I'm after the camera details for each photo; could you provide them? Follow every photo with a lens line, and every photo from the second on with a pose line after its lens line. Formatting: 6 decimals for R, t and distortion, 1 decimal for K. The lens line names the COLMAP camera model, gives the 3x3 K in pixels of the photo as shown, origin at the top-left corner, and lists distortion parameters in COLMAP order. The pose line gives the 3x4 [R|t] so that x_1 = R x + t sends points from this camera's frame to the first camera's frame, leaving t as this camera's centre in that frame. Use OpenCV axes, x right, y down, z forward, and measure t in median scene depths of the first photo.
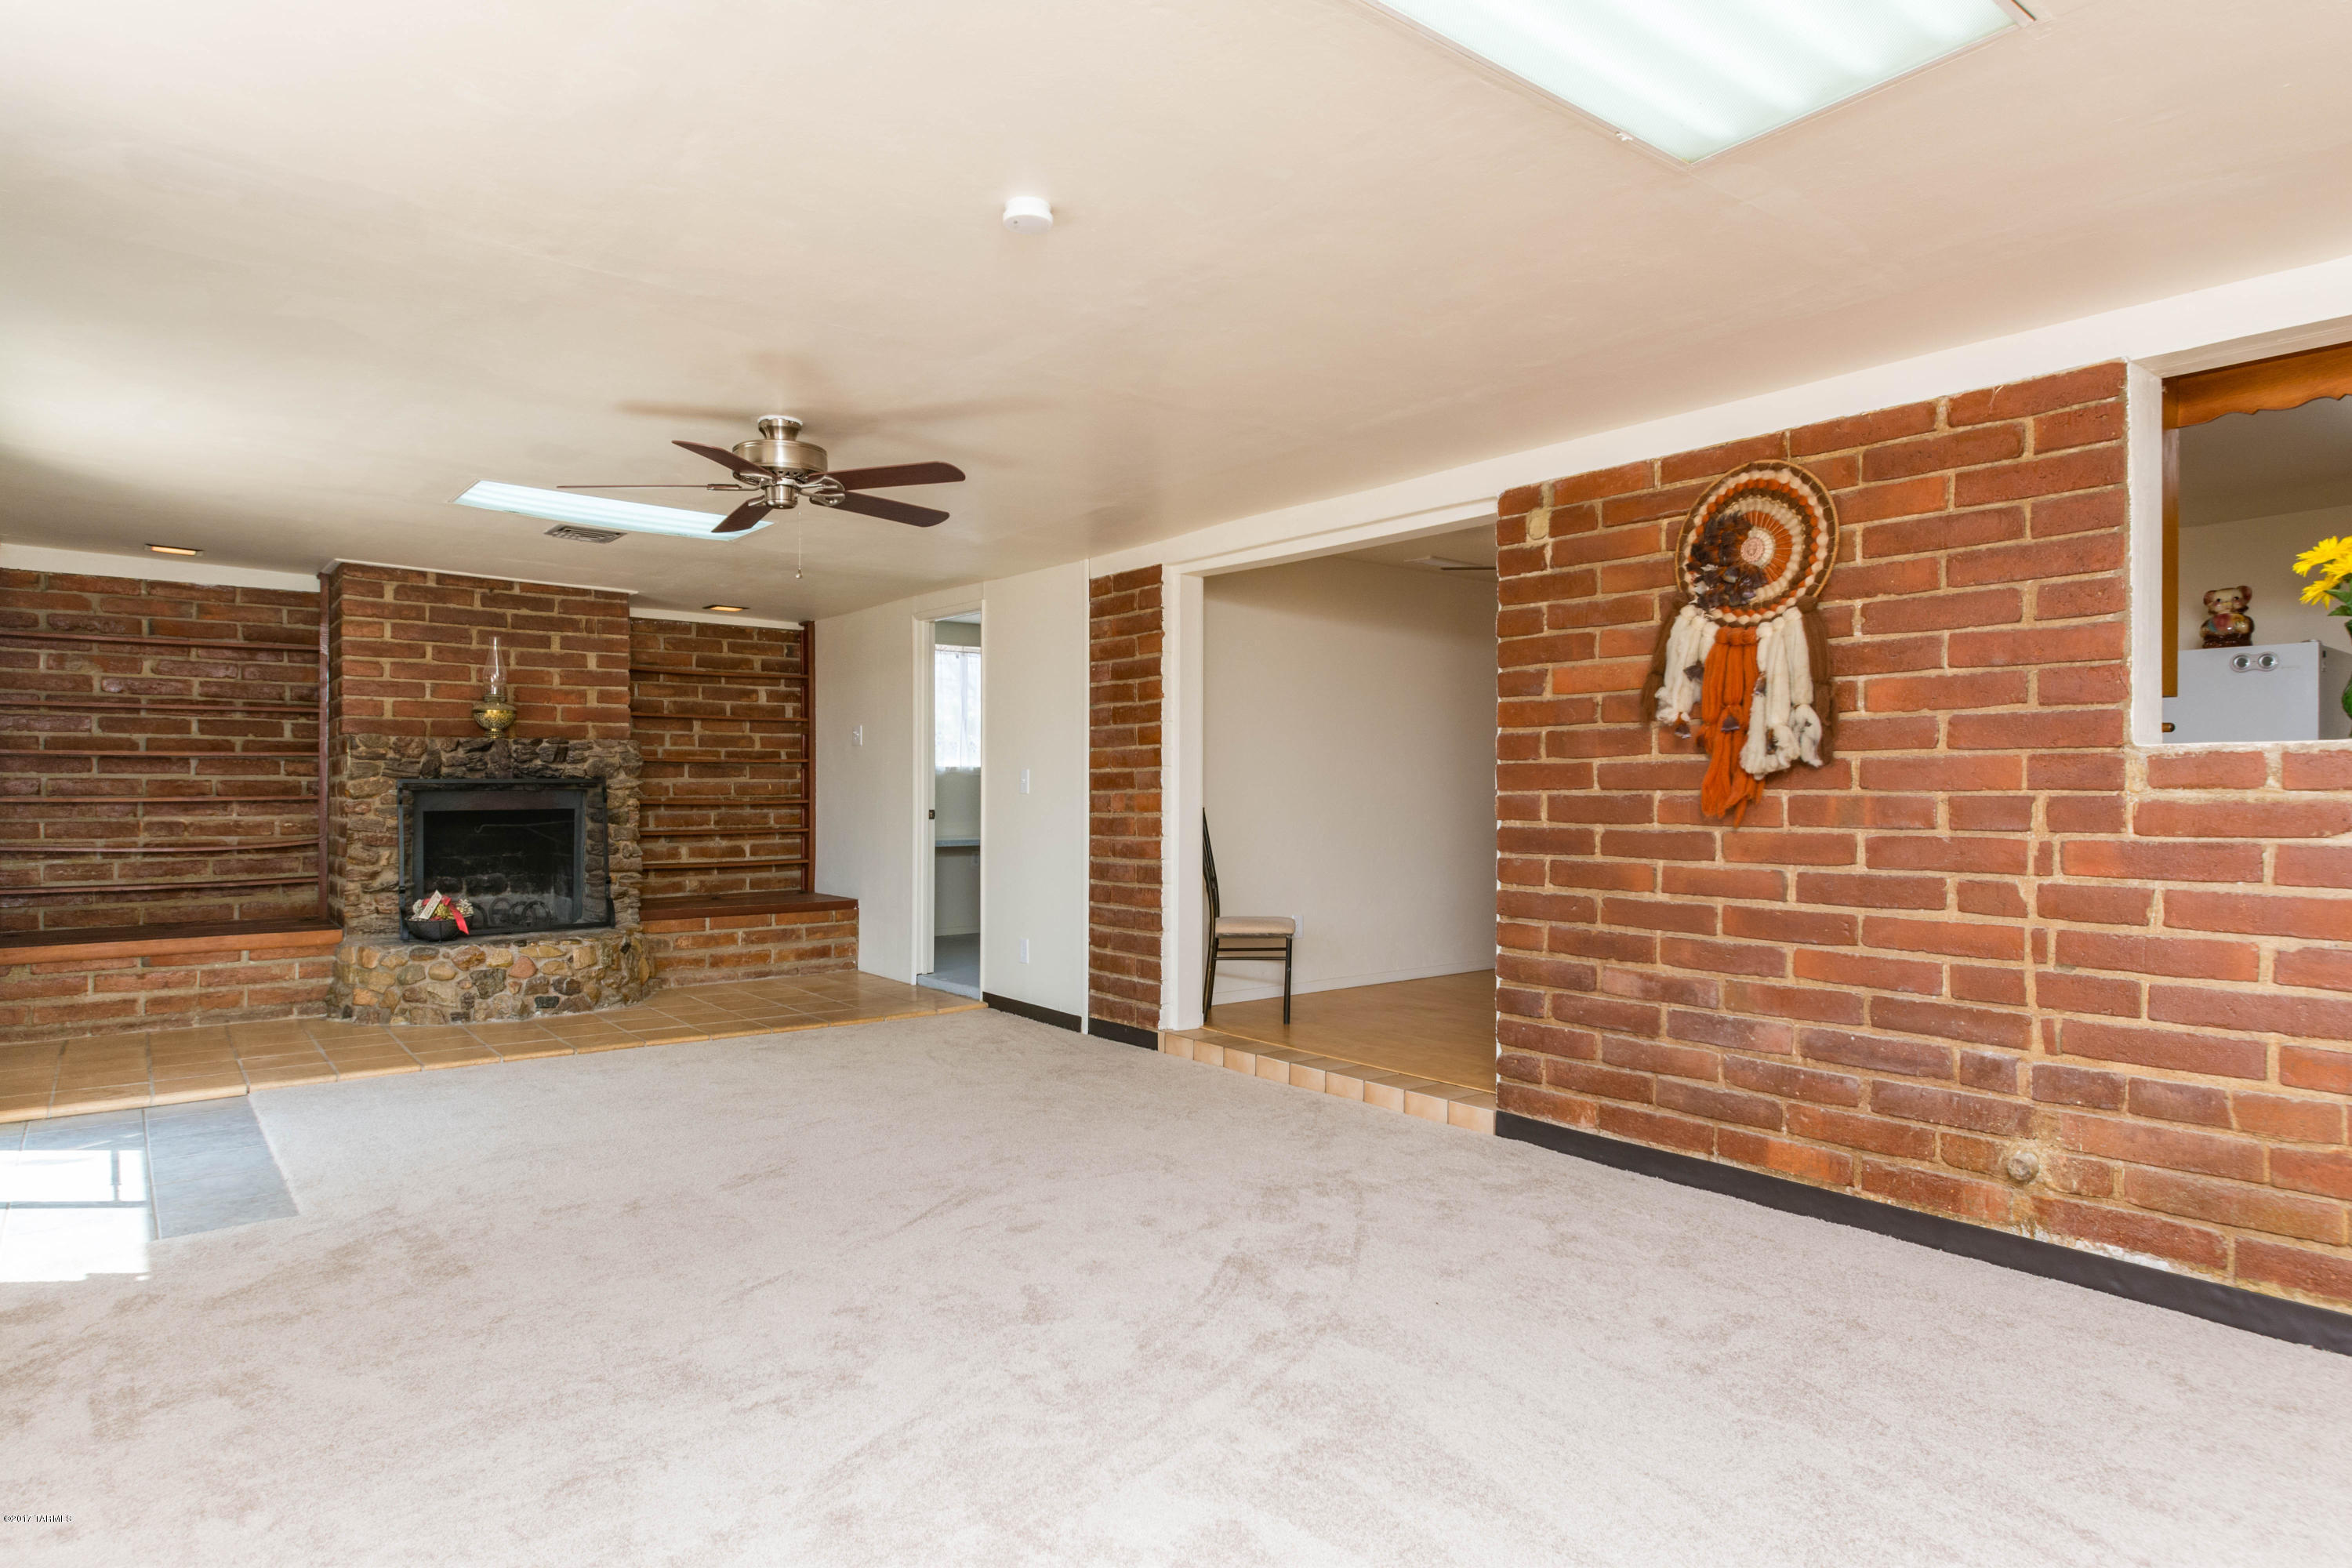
lens RADIAL K [[1343.3, 0, 1170.3], [0, 1343.3, 775.4], [0, 0, 1]] dist [0.001870, 0.000508]
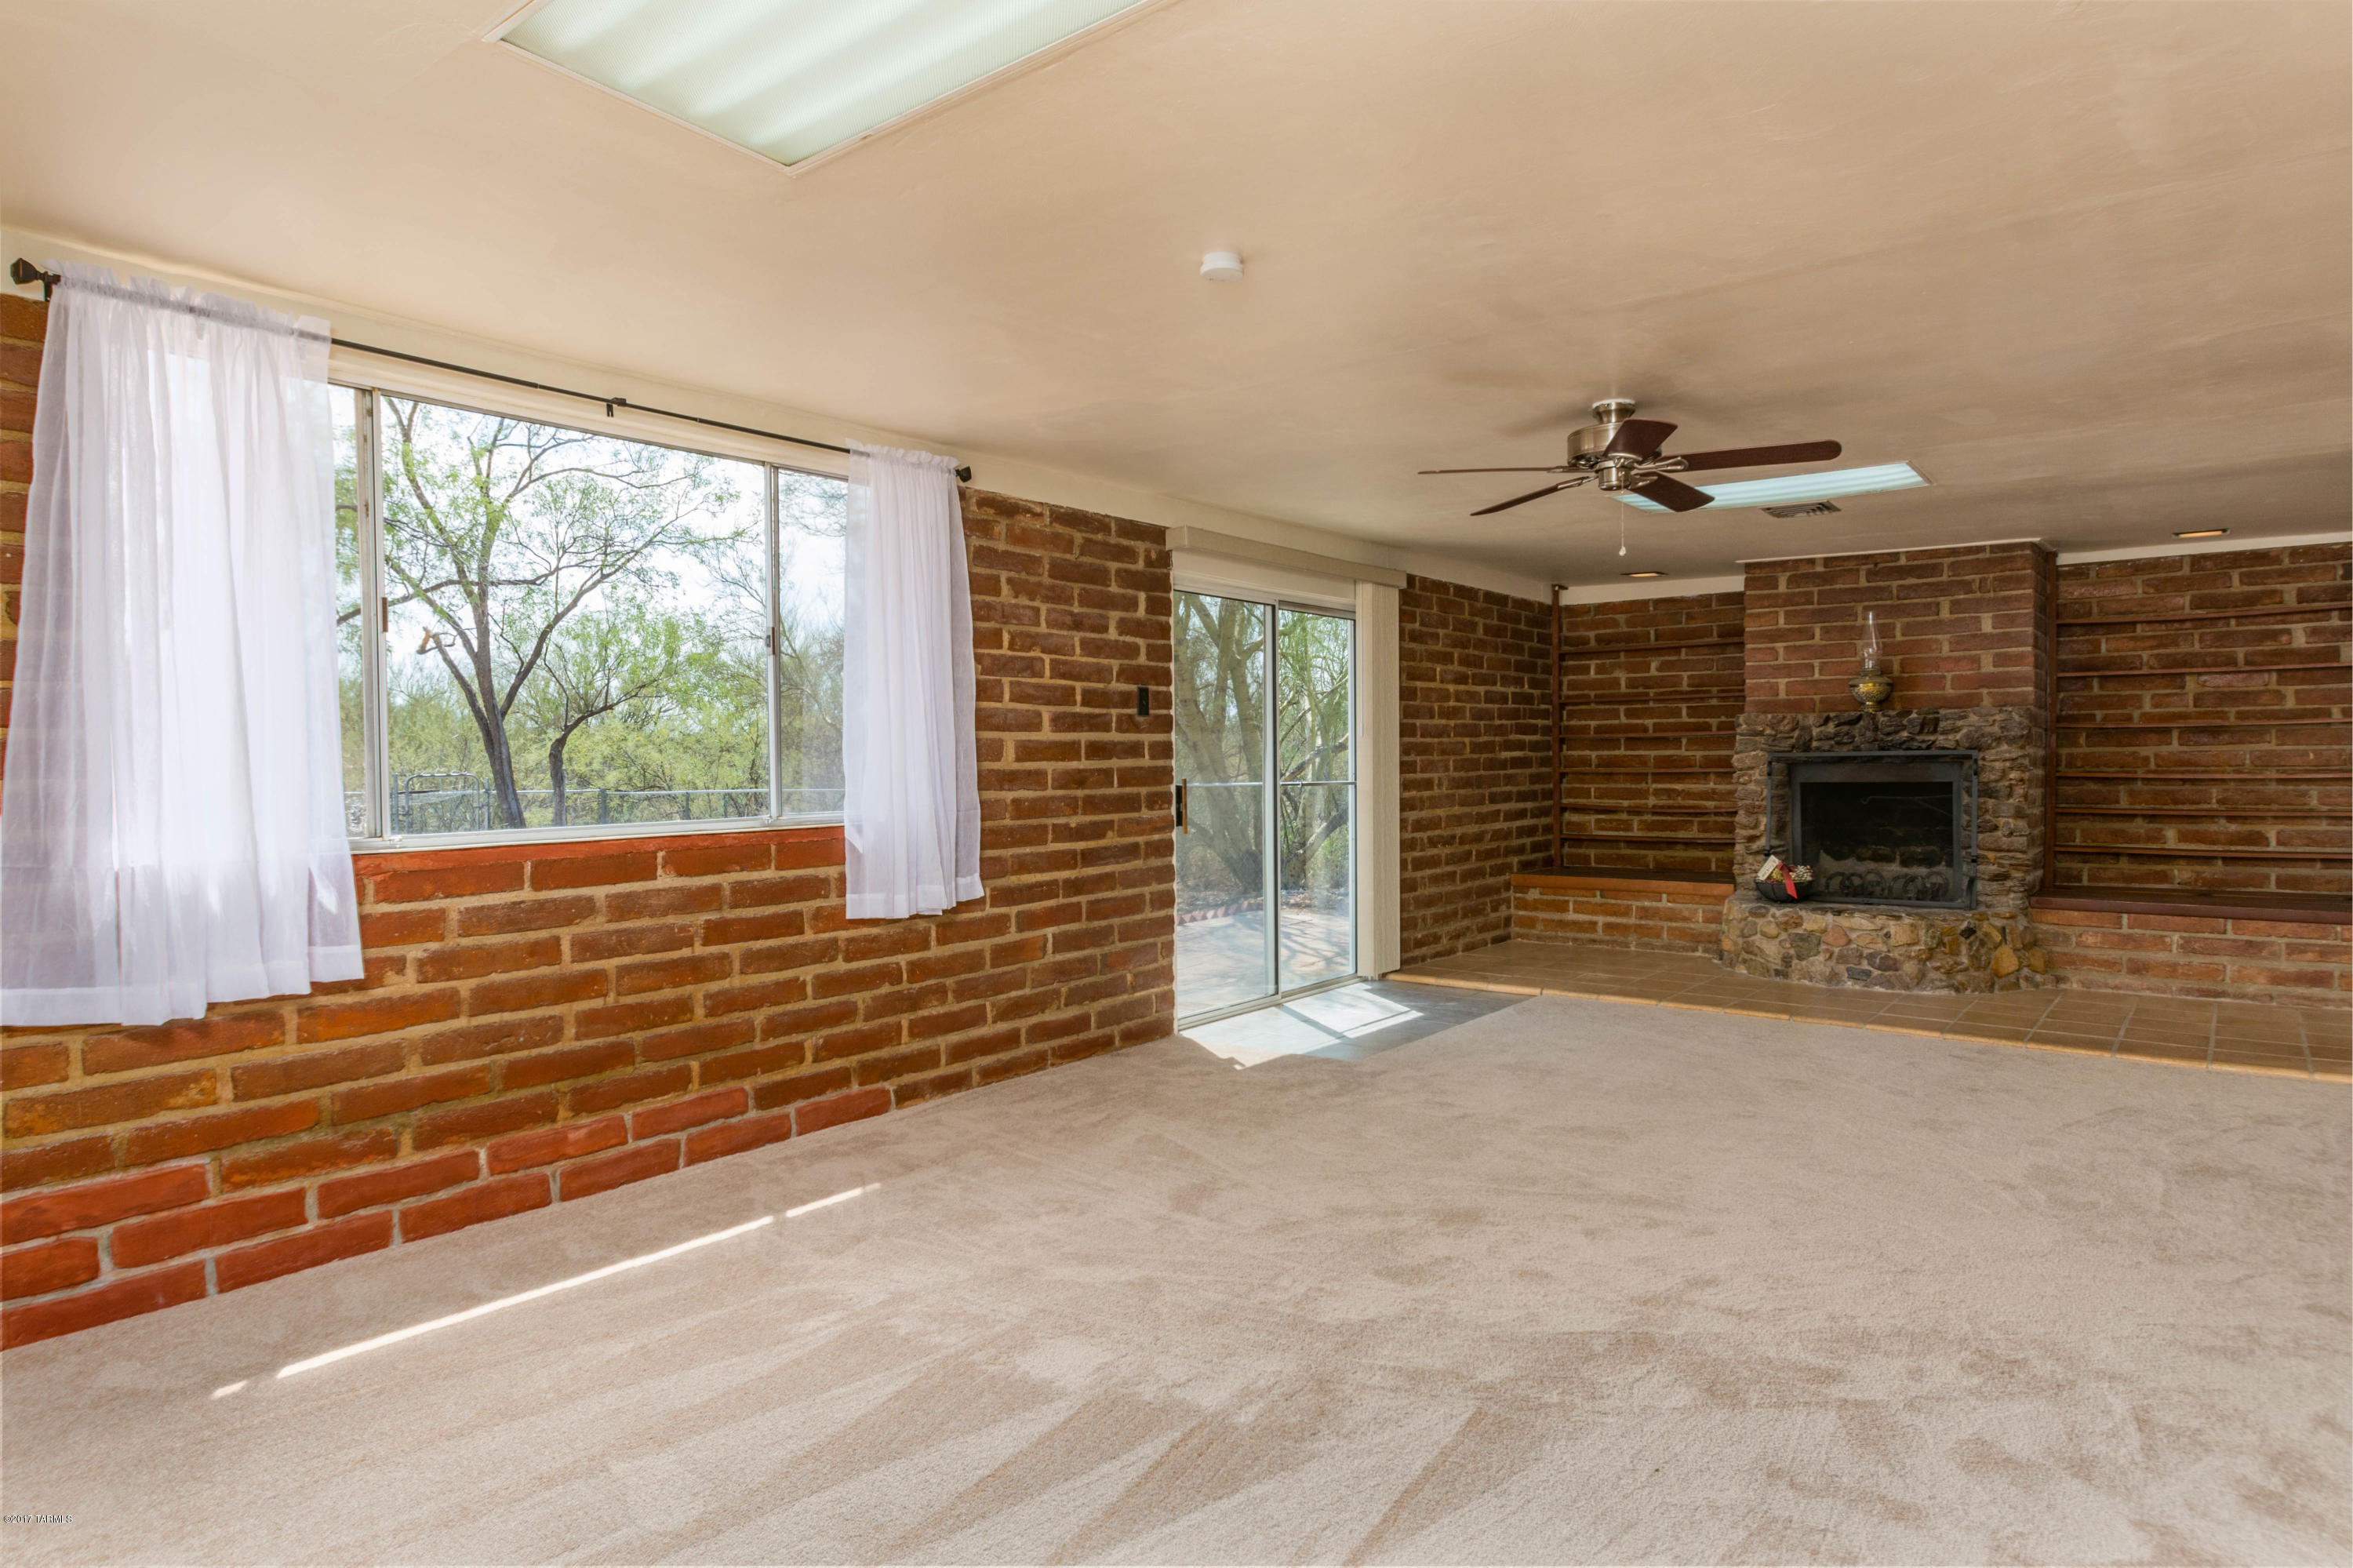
lens RADIAL K [[1343.9, 0, 1169.3], [0, 1343.9, 782.5], [0, 0, 1]] dist [0.001870, 0.000508]
pose [[0.227021, 0.011092, -0.973827, 0.388612], [0.016398, 0.999750, 0.015210, 0.001985], [0.973752, -0.019422, 0.226783, 0.268465]]
